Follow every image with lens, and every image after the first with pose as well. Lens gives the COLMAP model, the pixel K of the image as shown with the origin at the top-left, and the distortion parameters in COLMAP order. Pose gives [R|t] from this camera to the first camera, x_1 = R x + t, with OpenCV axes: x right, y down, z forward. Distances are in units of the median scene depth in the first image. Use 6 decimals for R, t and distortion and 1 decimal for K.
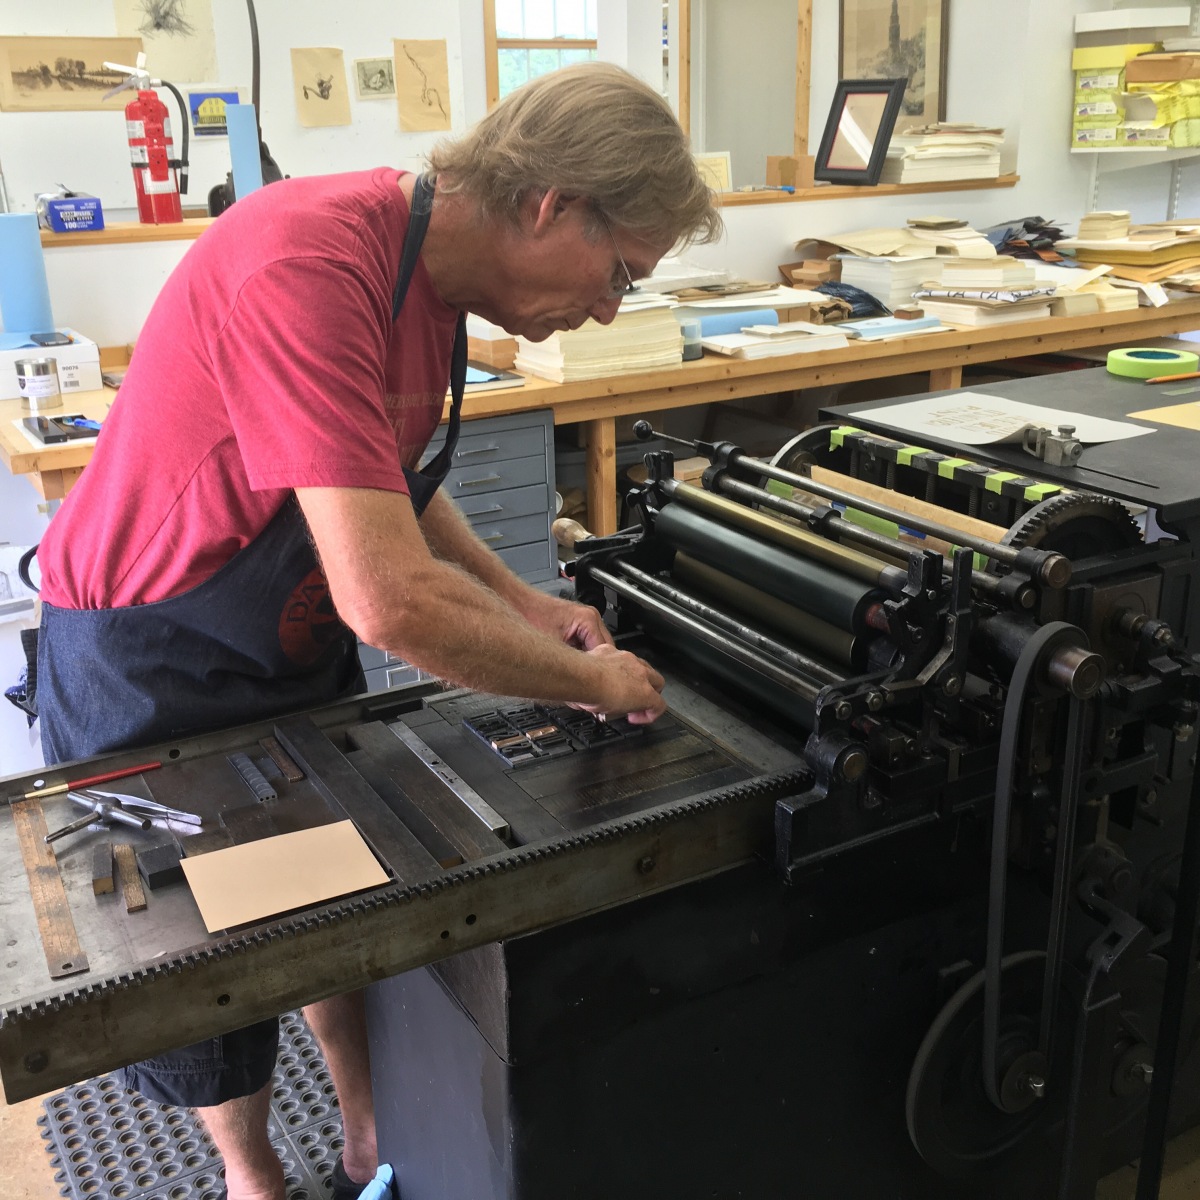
lens RADIAL K [[1371.3, 0, 600.0], [0, 1371.3, 600.0], [0, 0, 1]] dist [0.057474, -0.038990]
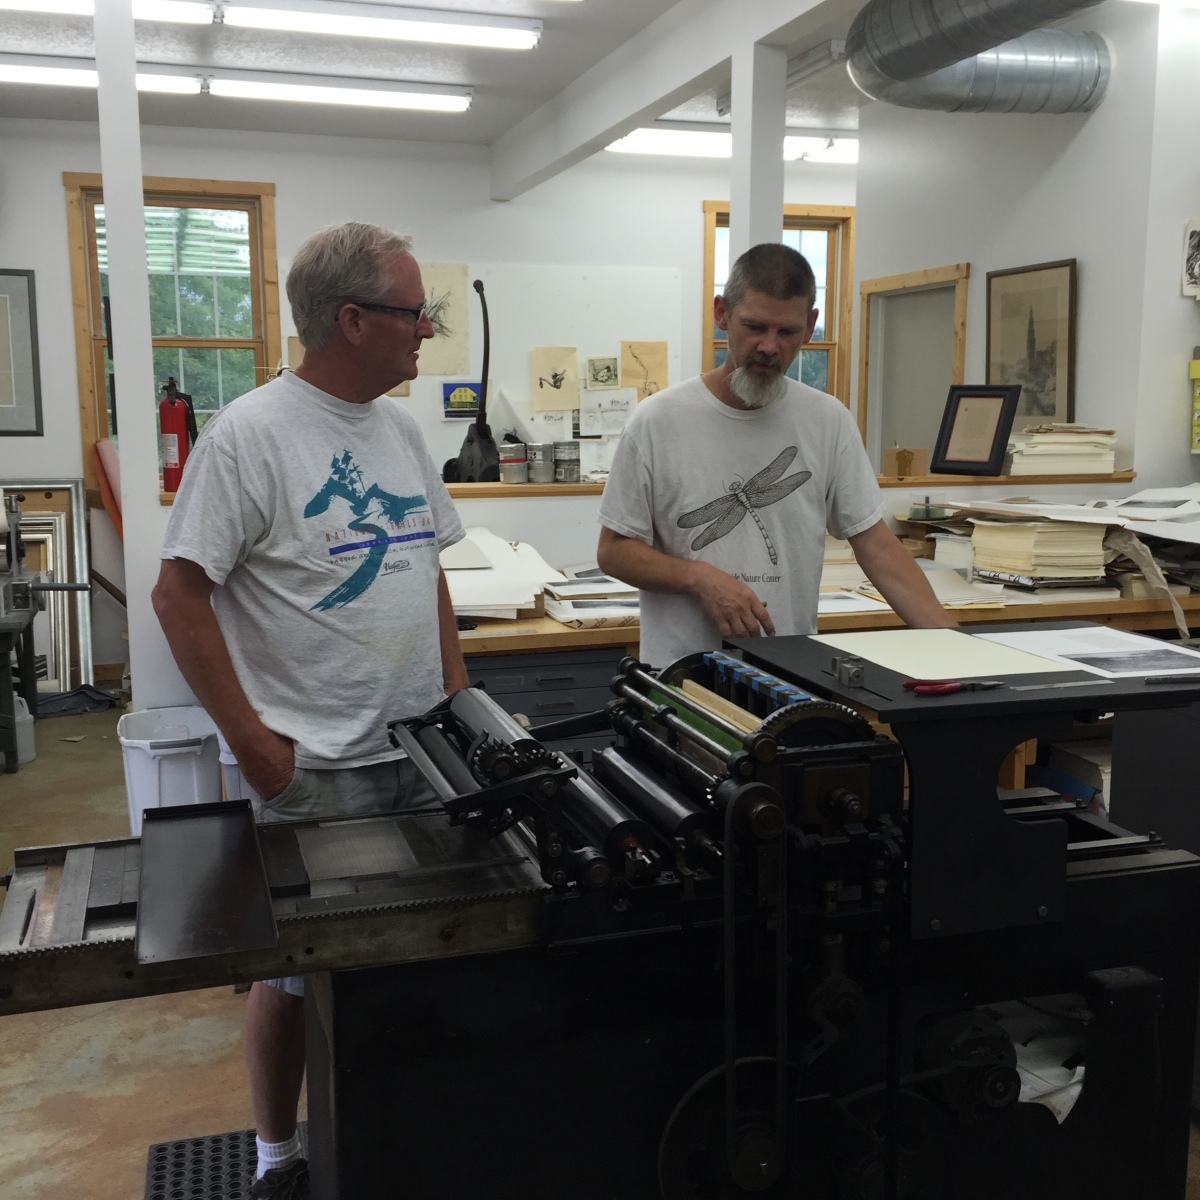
lens RADIAL K [[1391.3, 0, 600.0], [0, 1391.3, 600.0], [0, 0, 1]] dist [0.078590, -0.060109]
pose [[0.977810, 0.050221, -0.203383, 0.122482], [-0.088463, 0.979020, -0.183562, 0.028399], [0.189898, 0.197481, 0.961738, -0.110776]]
